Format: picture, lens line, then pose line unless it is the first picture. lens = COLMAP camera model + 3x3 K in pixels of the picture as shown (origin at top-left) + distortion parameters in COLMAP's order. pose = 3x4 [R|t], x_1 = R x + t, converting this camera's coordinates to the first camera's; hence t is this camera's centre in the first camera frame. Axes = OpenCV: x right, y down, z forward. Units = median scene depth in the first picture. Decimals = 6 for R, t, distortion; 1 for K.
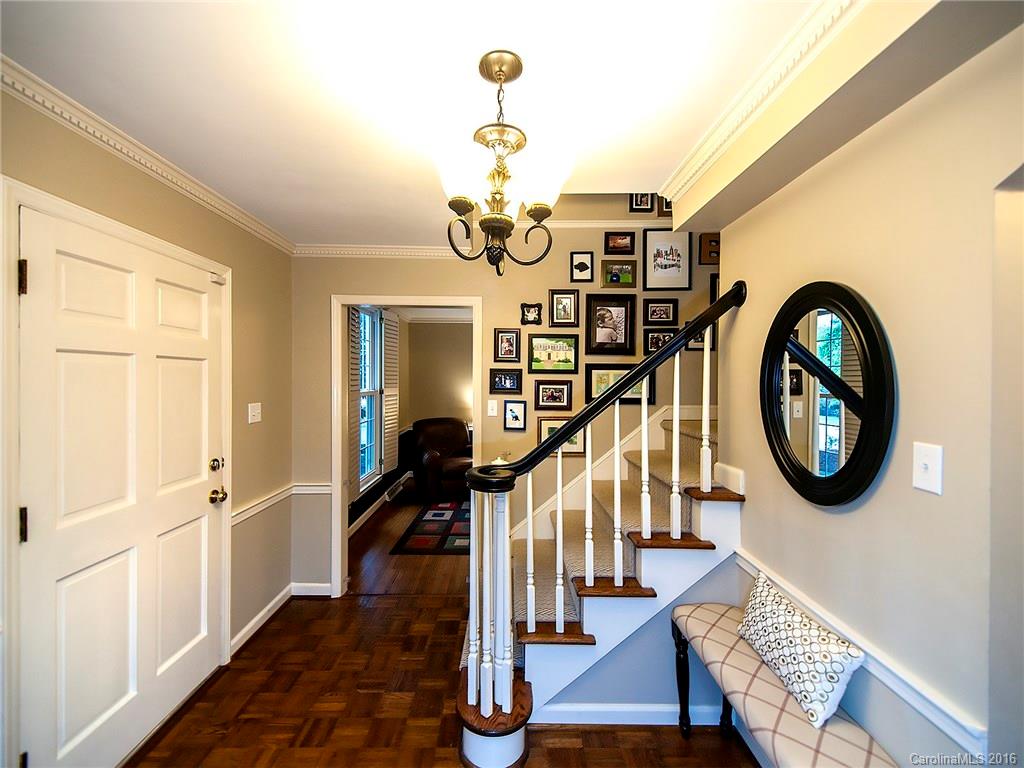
lens RADIAL K [[419.3, 0, 507.9], [0, 419.3, 379.0], [0, 0, 1]] dist [0.028498, -0.011455]
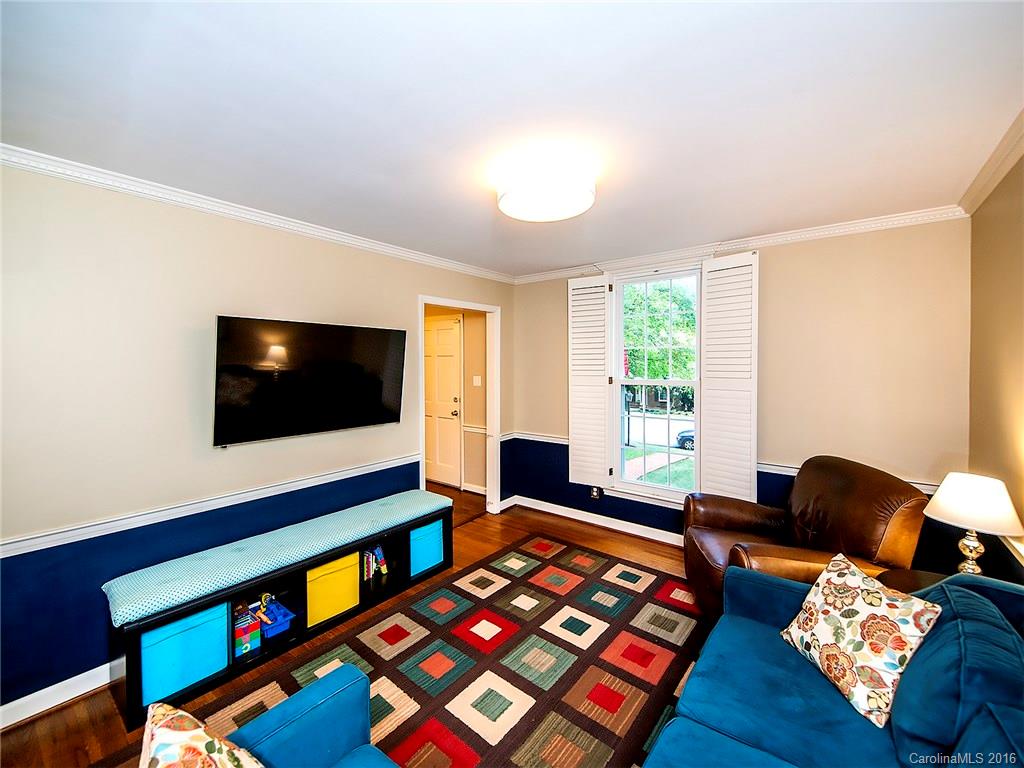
lens RADIAL K [[419.3, 0, 507.9], [0, 419.3, 379.0], [0, 0, 1]] dist [0.028498, -0.011455]
pose [[-0.637222, 0.018005, -0.770470, 0.465766], [-0.001886, 0.999688, 0.024921, 0.012991], [0.770678, 0.017333, -0.636989, 1.358568]]
